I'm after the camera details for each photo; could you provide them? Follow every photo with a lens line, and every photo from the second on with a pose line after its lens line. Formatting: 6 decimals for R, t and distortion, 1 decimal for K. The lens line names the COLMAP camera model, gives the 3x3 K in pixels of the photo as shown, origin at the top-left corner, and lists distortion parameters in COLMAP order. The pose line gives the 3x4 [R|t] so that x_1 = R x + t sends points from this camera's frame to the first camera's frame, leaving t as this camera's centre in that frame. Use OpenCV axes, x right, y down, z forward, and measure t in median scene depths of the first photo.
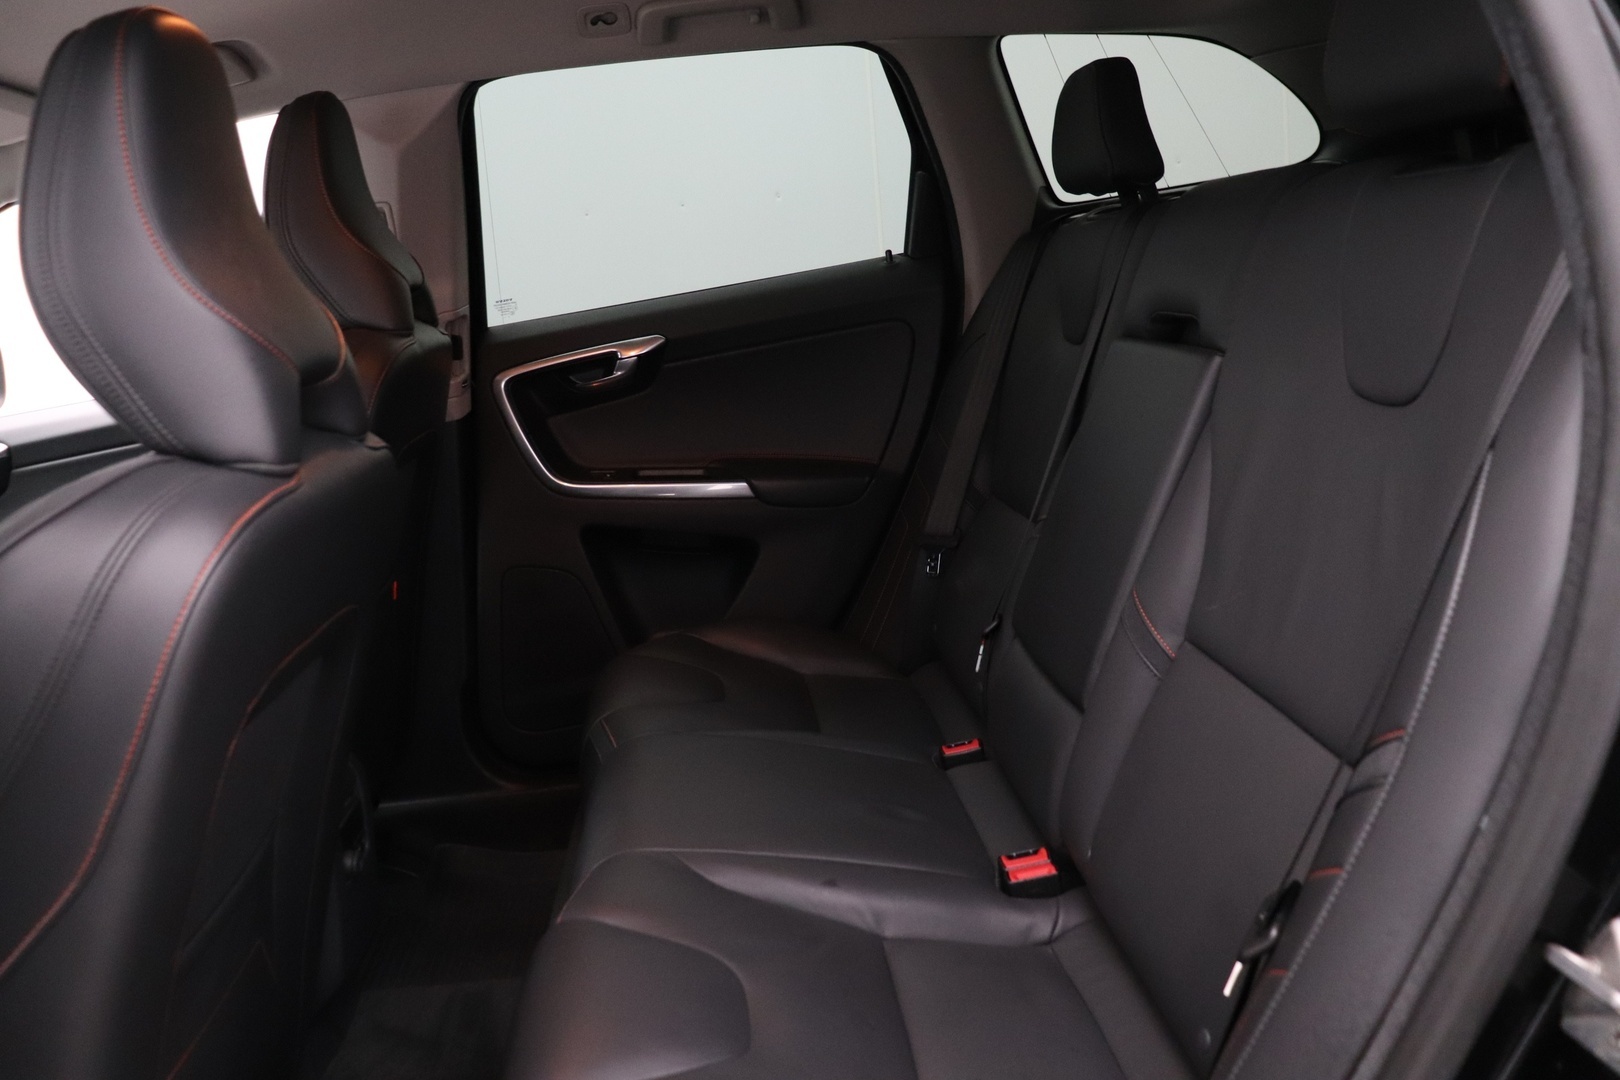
lens RADIAL K [[1305.5, 0, 829.9], [0, 1305.5, 544.5], [0, 0, 1]] dist [-0.187098, 0.126239]
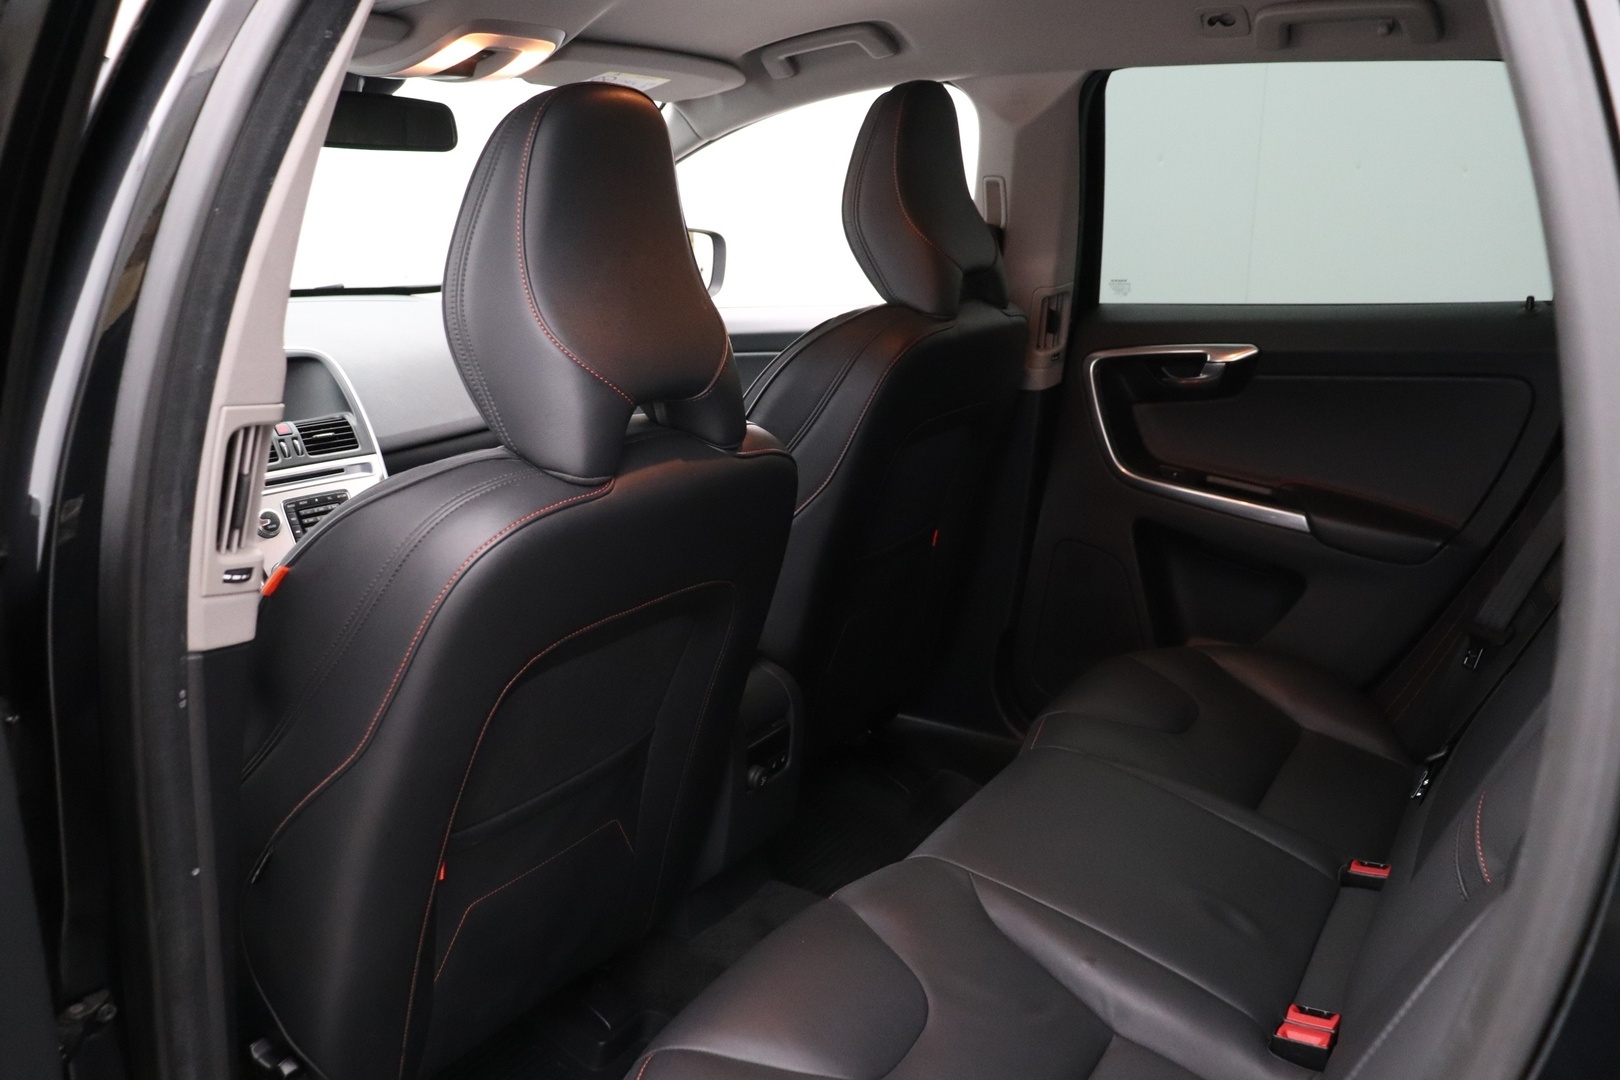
lens RADIAL K [[1305.5, 0, 829.9], [0, 1305.5, 544.5], [0, 0, 1]] dist [-0.187098, 0.126239]
pose [[0.794616, 0.253491, -0.551660, 0.186654], [-0.208681, 0.967337, 0.143913, -0.092976], [0.570122, 0.000765, 0.821560, 0.042392]]
